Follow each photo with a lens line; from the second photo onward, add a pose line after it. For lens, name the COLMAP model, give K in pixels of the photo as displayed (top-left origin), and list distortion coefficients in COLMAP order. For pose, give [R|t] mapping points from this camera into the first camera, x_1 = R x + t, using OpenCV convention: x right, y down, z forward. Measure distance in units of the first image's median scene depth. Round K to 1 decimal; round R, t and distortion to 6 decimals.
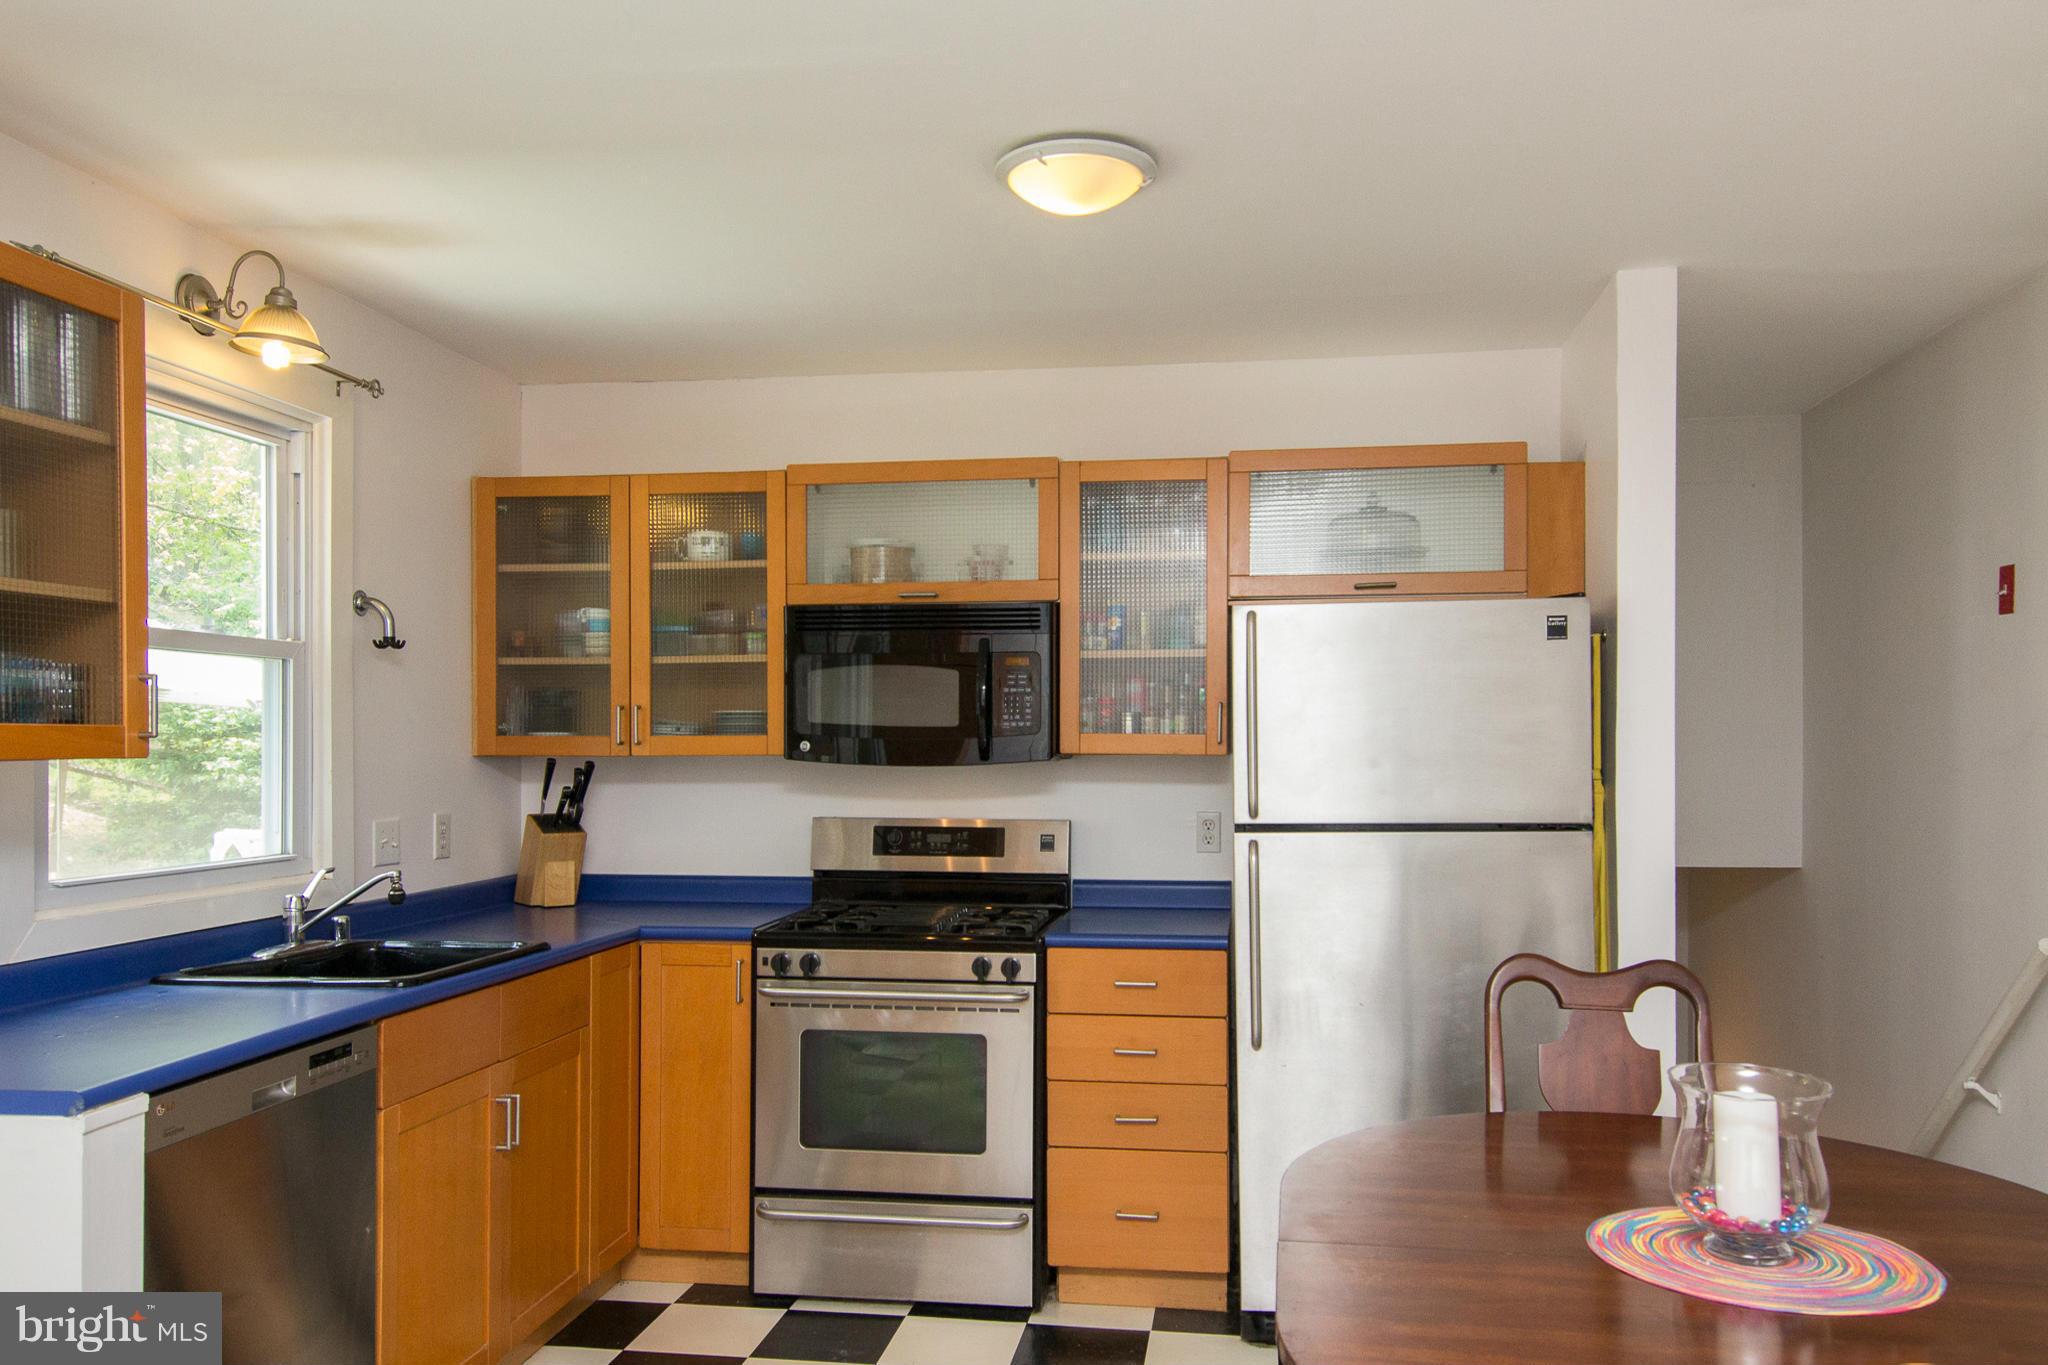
lens RADIAL K [[1486.4, 0, 1021.8], [0, 1486.4, 721.1], [0, 0, 1]] dist [0.063195, -0.000483]
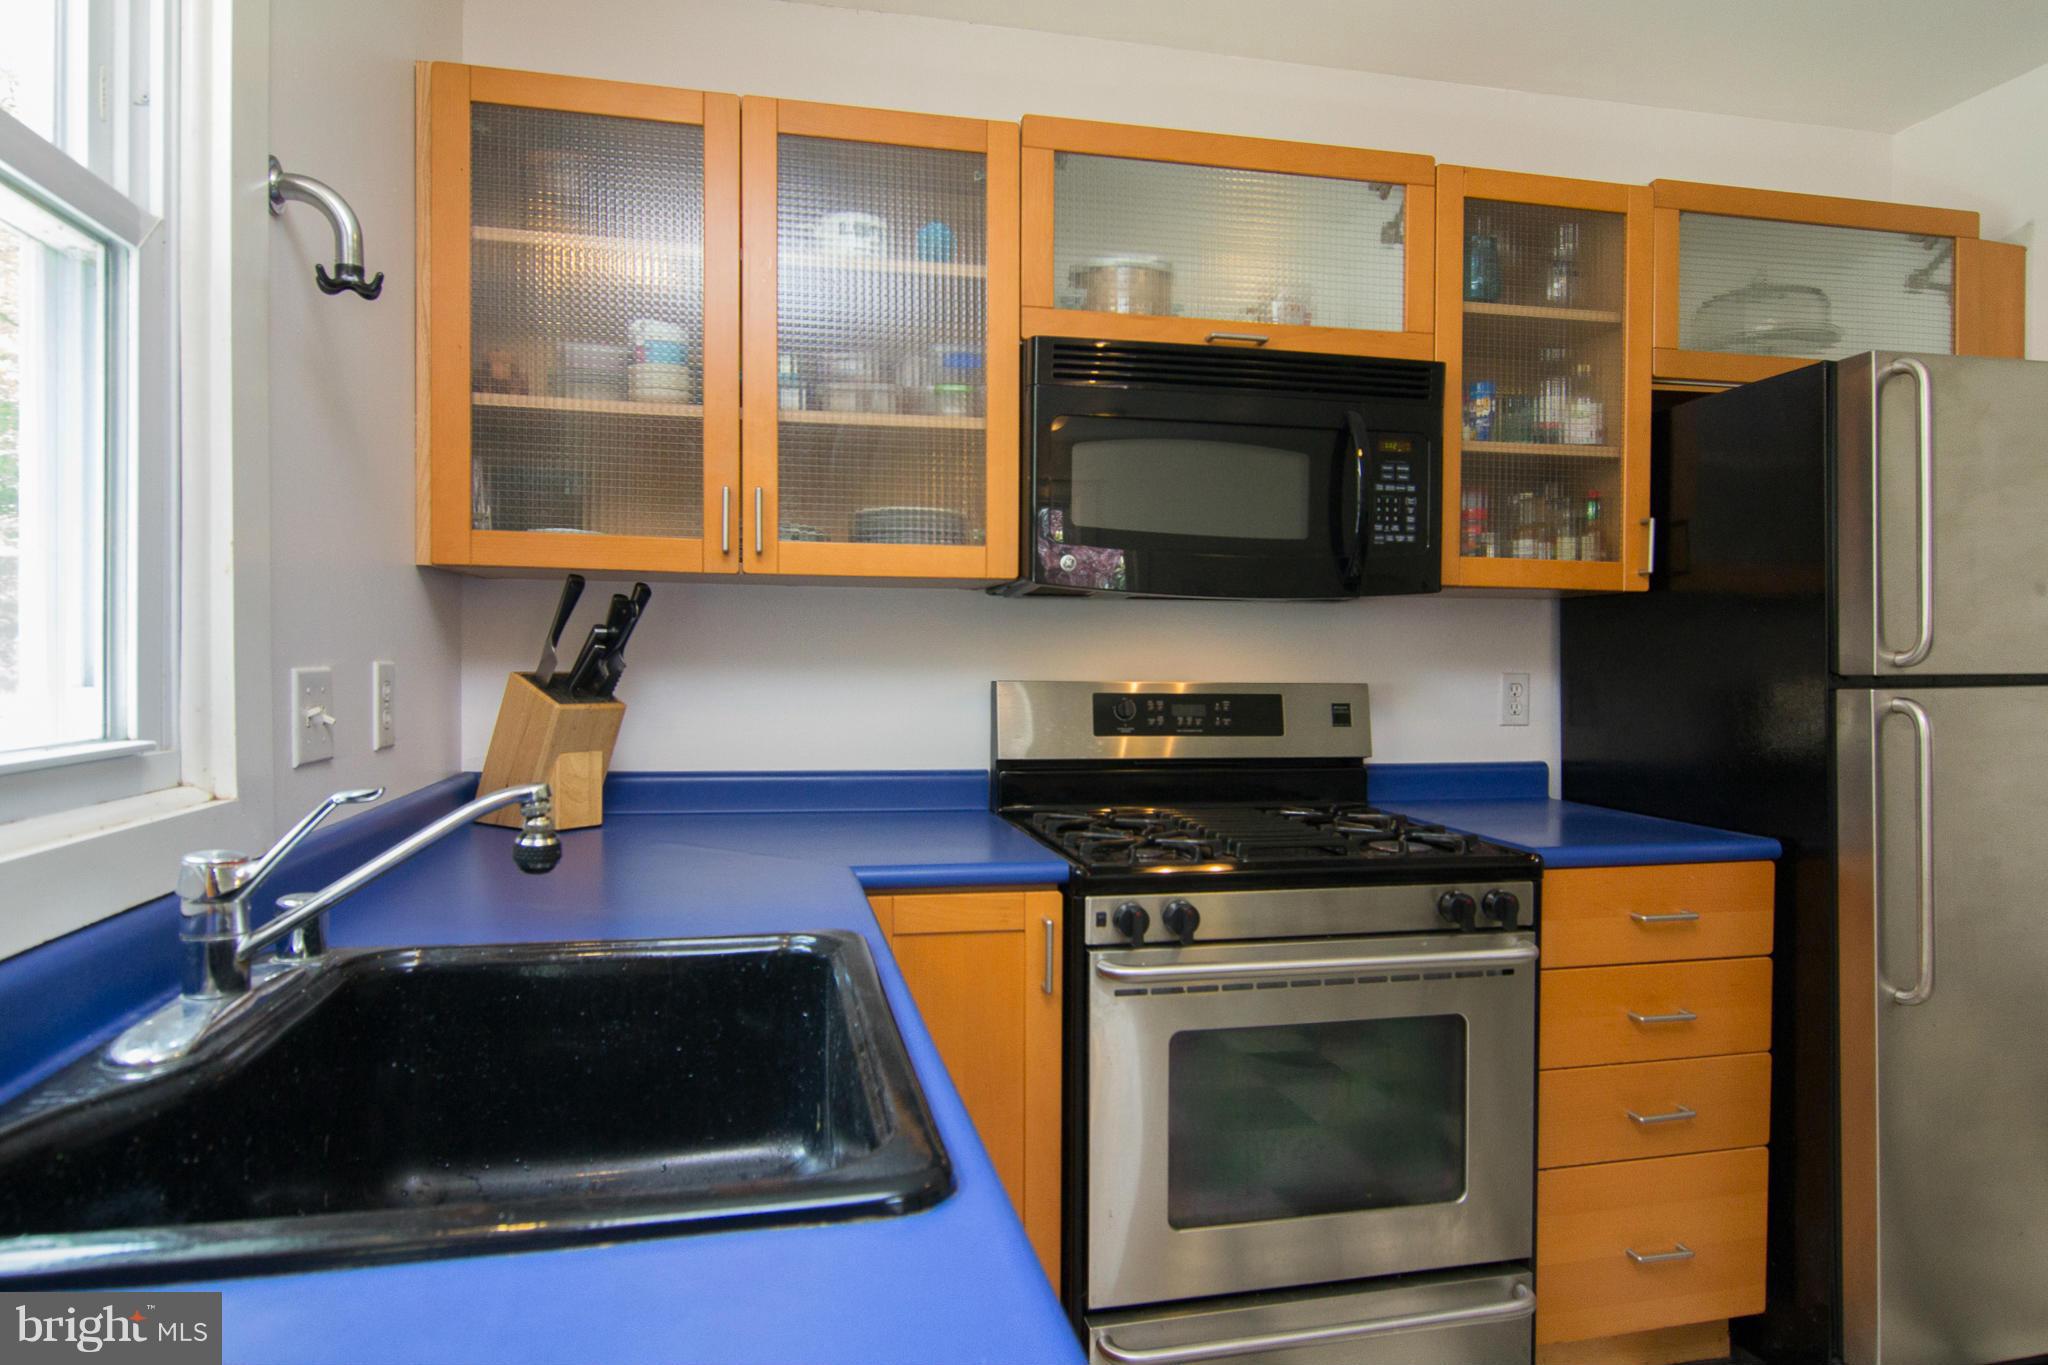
lens RADIAL K [[1102.2, 0, 1013.4], [0, 1102.2, 670.7], [0, 0, 1]] dist [0.006449, 0.002040]
pose [[0.928294, 0.008585, 0.371748, -0.334936], [-0.019288, 0.999499, 0.025082, 0.050634], [-0.371346, -0.030454, 0.927995, 0.571694]]
